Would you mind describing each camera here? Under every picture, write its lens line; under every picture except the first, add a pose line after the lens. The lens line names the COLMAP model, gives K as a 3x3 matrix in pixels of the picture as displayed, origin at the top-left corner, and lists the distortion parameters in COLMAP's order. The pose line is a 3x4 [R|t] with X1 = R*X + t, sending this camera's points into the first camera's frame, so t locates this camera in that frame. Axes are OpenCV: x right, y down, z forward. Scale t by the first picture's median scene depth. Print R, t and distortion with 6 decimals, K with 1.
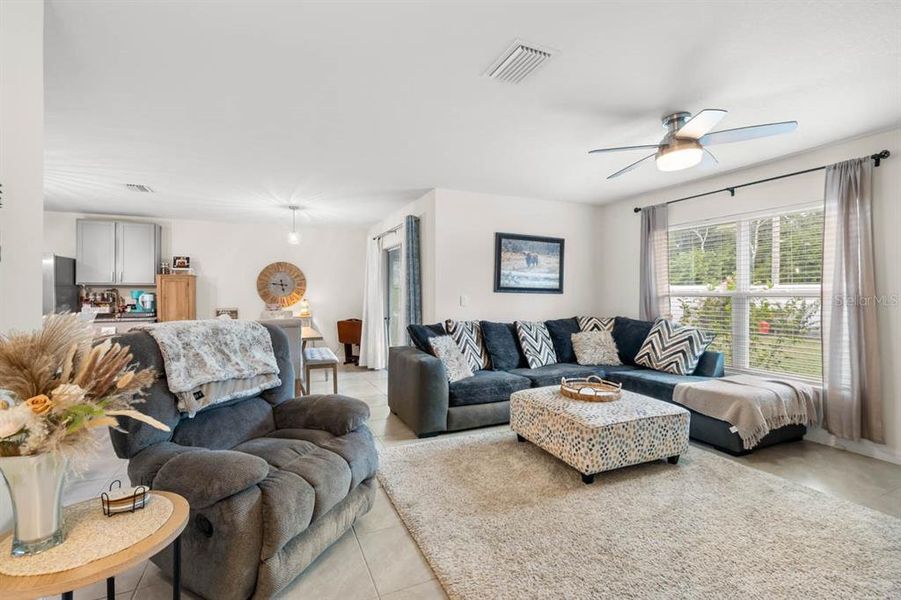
lens RADIAL K [[405.5, 0, 446.5], [0, 405.5, 290.7], [0, 0, 1]] dist [0.008254, -0.004365]
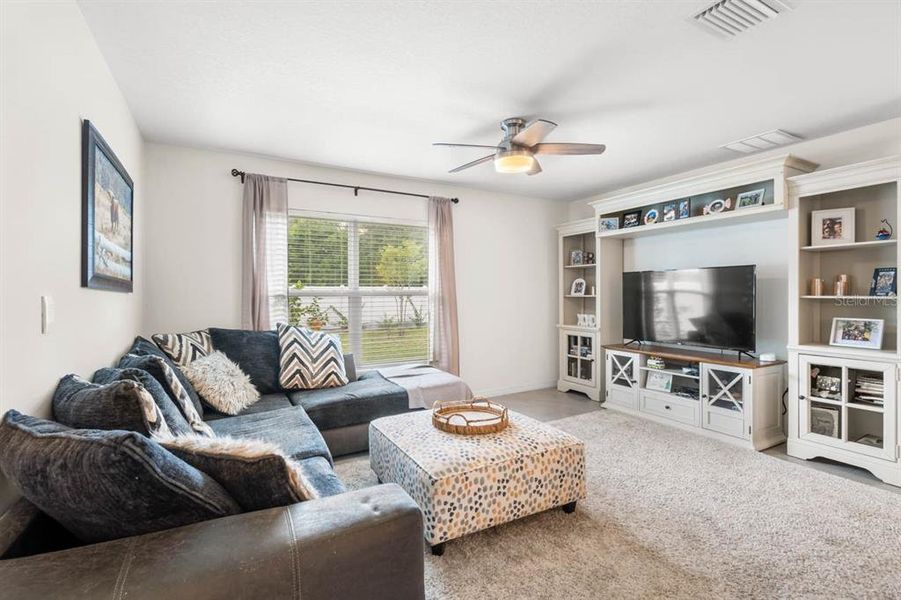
lens RADIAL K [[405.5, 0, 447.5], [0, 405.5, 291.9], [0, 0, 1]] dist [0.008254, -0.004365]
pose [[-0.092123, 0.005104, 0.995735, -0.223969], [-0.003568, 0.999979, -0.005455, 0.007112], [-0.995741, -0.004055, -0.092103, 0.613832]]
